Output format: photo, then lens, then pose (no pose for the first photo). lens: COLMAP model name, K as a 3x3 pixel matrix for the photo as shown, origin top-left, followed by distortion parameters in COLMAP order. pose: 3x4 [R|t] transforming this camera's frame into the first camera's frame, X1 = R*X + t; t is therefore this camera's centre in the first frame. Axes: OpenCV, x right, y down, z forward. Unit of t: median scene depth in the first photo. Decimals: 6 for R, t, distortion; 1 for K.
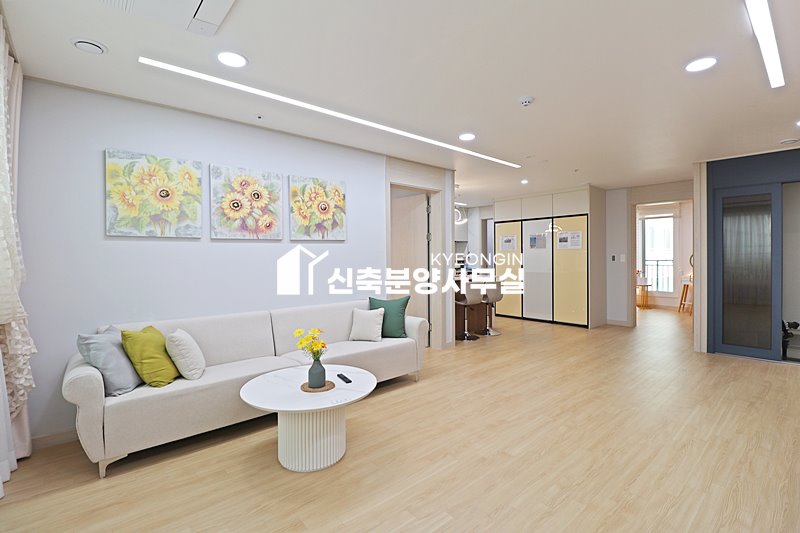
lens RADIAL K [[370.4, 0, 406.1], [0, 370.4, 260.9], [0, 0, 1]] dist [-0.002342, -0.011164]
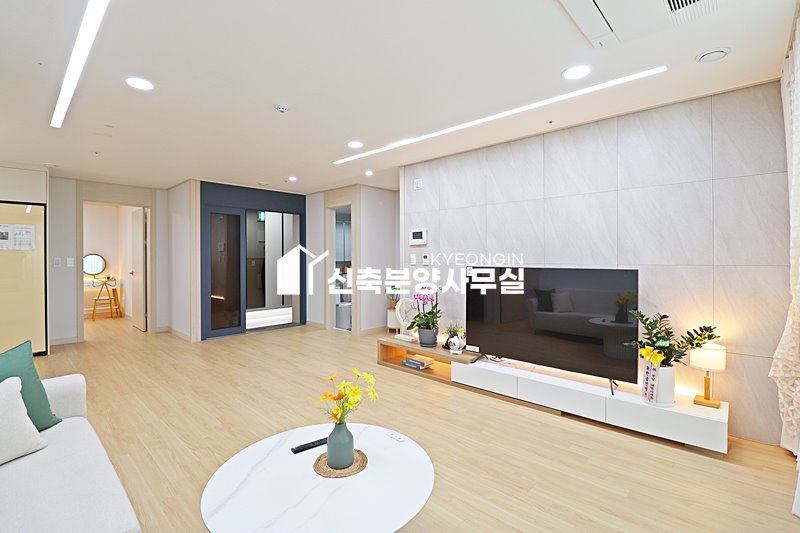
lens RADIAL K [[370.4, 0, 405.0], [0, 370.4, 258.5], [0, 0, 1]] dist [-0.002342, -0.011164]
pose [[-0.099995, 0.002267, 0.994985, -0.557964], [0.014510, 0.999894, -0.000820, -0.007304], [-0.994882, 0.014355, -0.100017, 0.593252]]
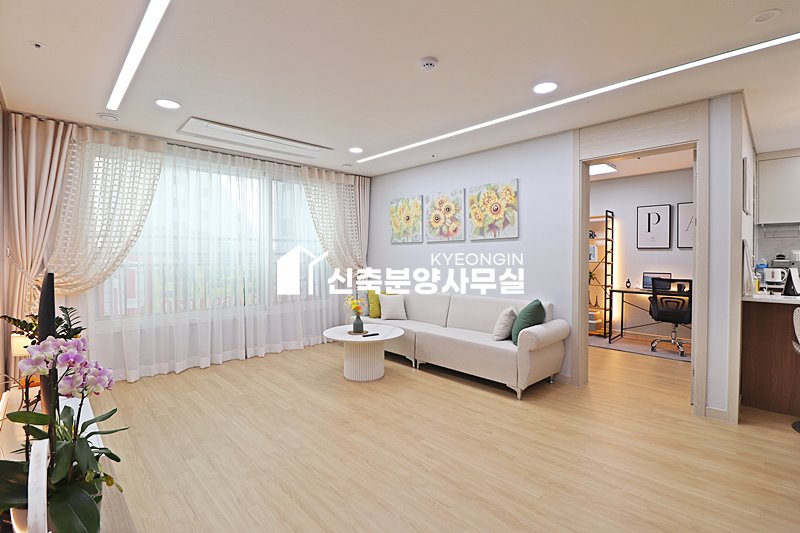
lens RADIAL K [[370.4, 0, 404.8], [0, 370.4, 261.4], [0, 0, 1]] dist [-0.002342, -0.011164]
pose [[0.047992, 0.024017, -0.998559, 0.880977], [-0.012119, 0.999651, 0.023461, -0.011734], [0.998774, 0.010976, 0.048267, 0.703422]]
